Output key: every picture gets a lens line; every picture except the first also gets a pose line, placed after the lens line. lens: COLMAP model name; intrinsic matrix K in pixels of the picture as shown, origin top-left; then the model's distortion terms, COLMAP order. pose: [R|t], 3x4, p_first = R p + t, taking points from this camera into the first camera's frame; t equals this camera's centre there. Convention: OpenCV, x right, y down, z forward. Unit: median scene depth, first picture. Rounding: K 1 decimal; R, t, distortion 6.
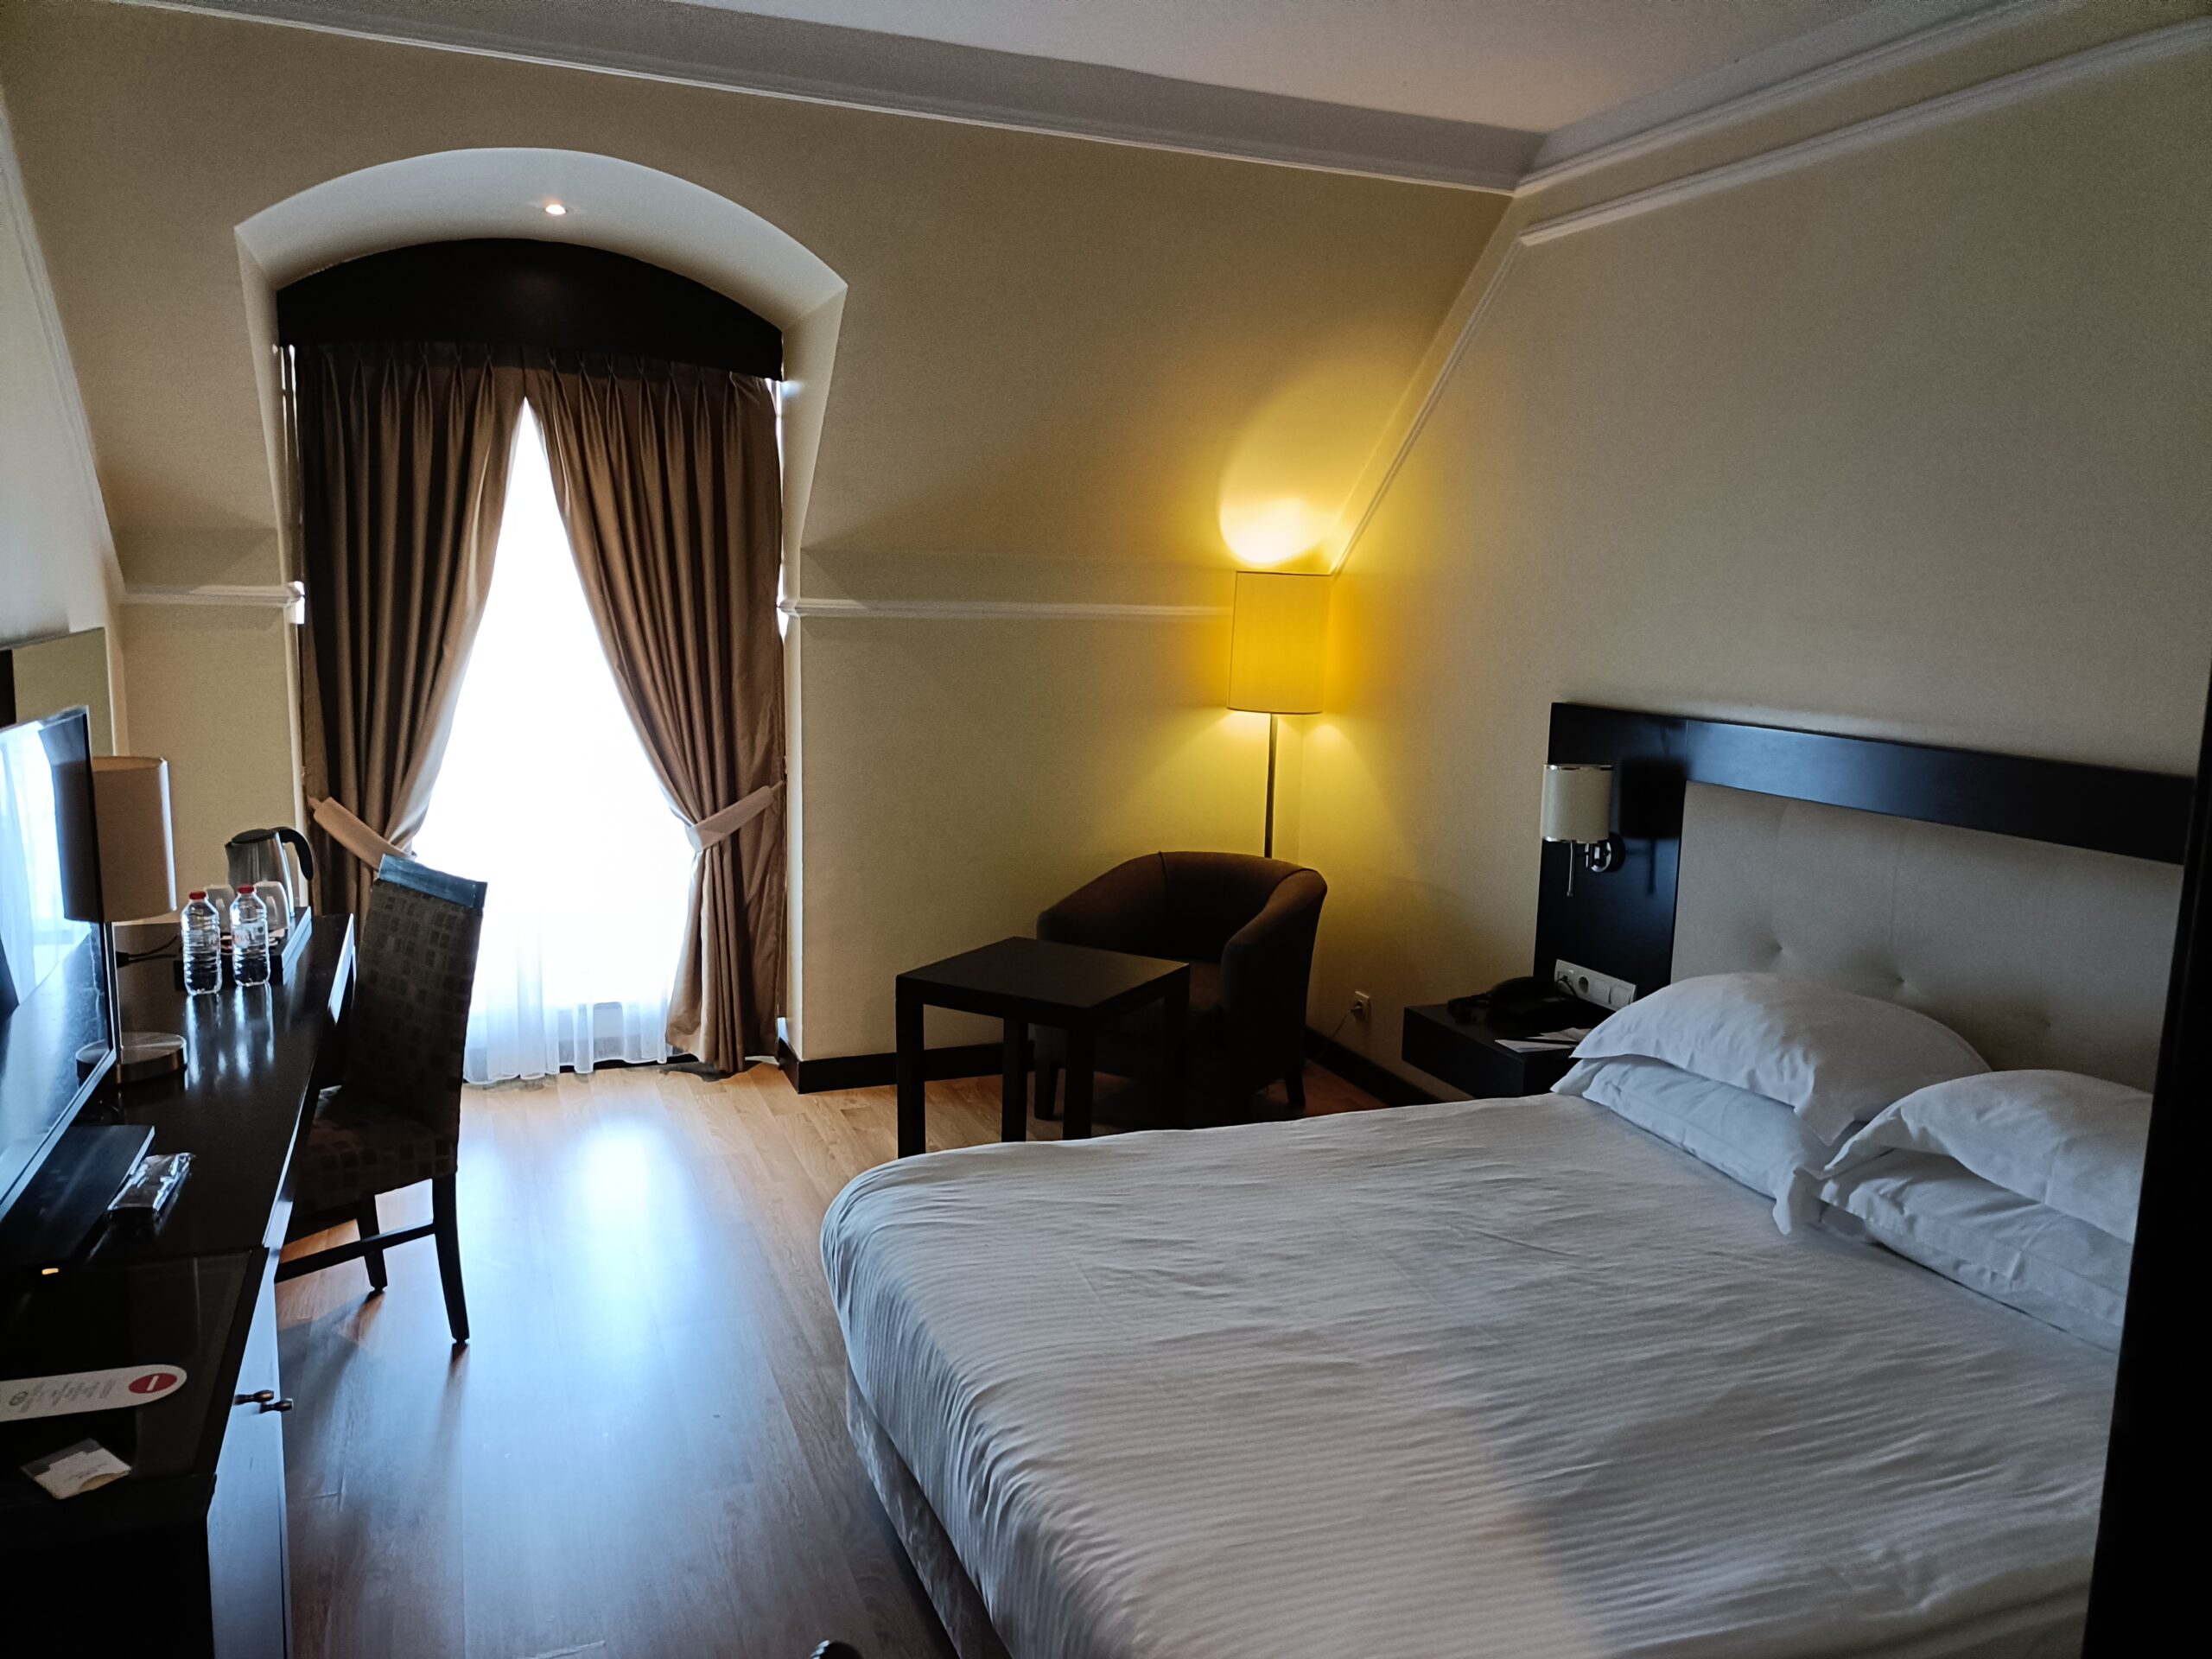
lens RADIAL K [[1627.0, 0, 1101.3], [0, 1627.0, 829.1], [0, 0, 1]] dist [-0.000013, 0.000127]
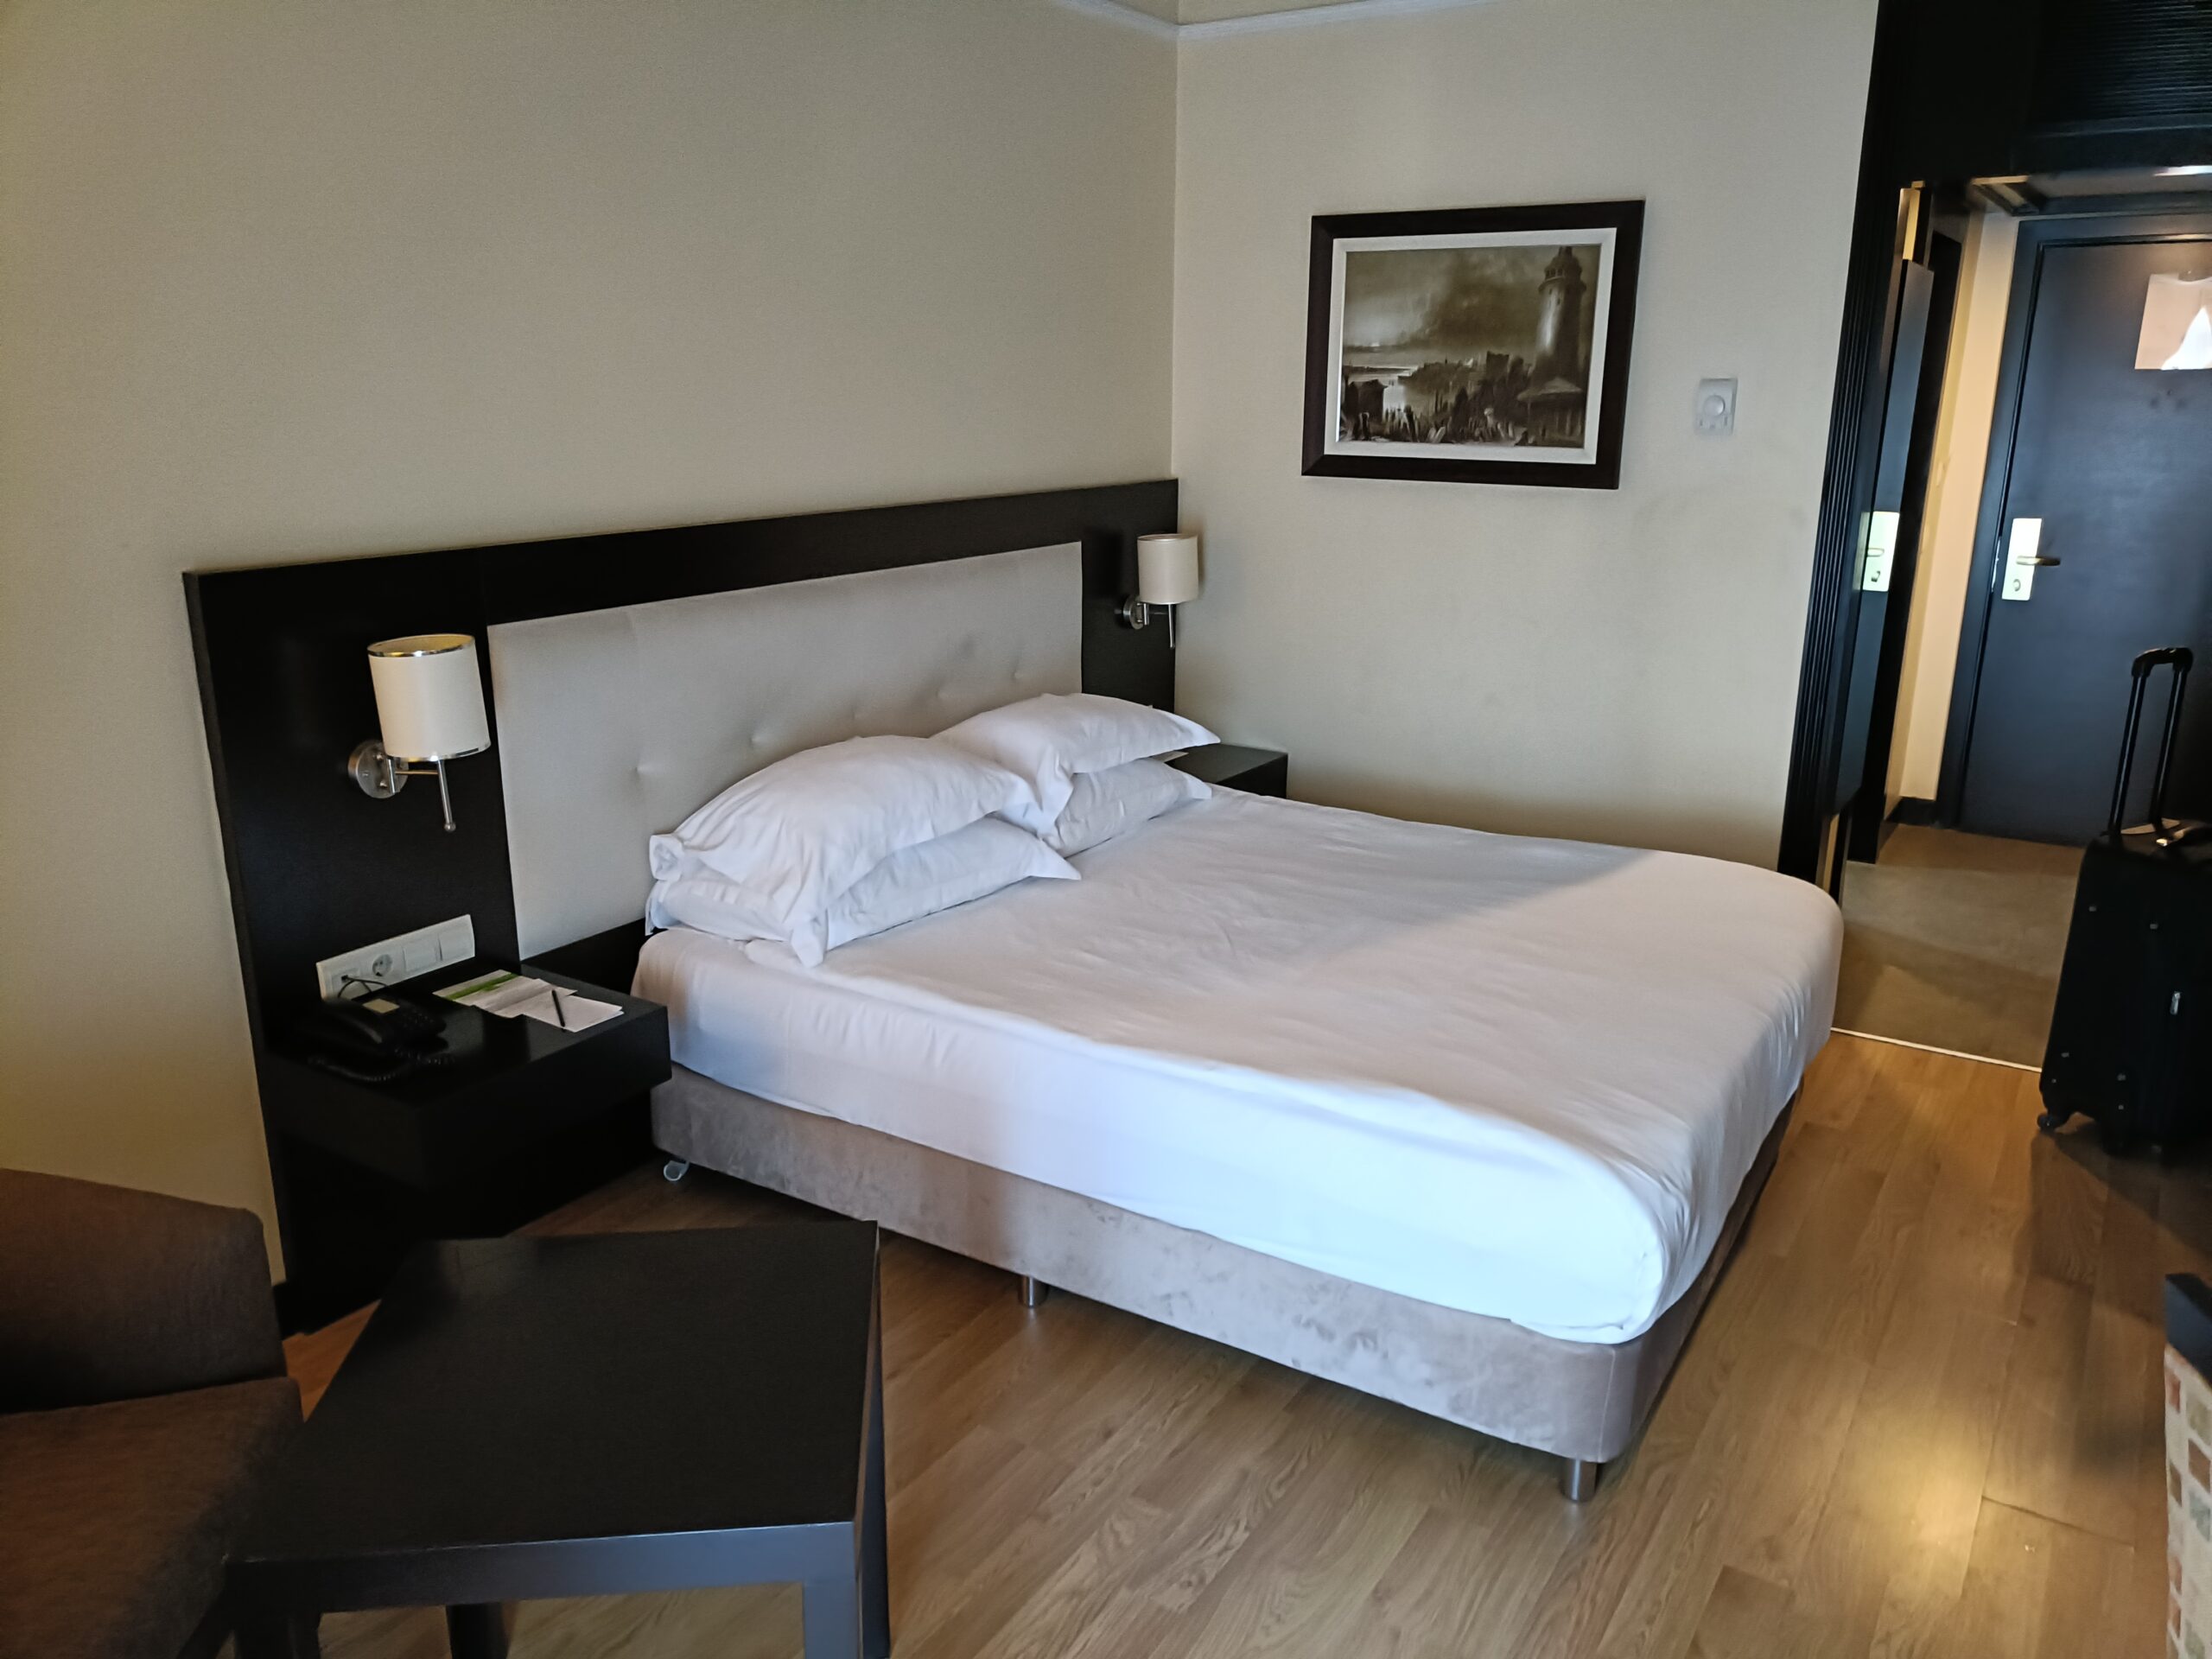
lens RADIAL K [[1627.0, 0, 1104.8], [0, 1627.0, 830.5], [0, 0, 1]] dist [-0.000013, 0.000127]
pose [[-0.583500, -0.245798, 0.774023, -0.599834], [0.105183, 0.922196, 0.372144, -0.273096], [-0.805273, 0.298560, -0.512247, 1.641486]]
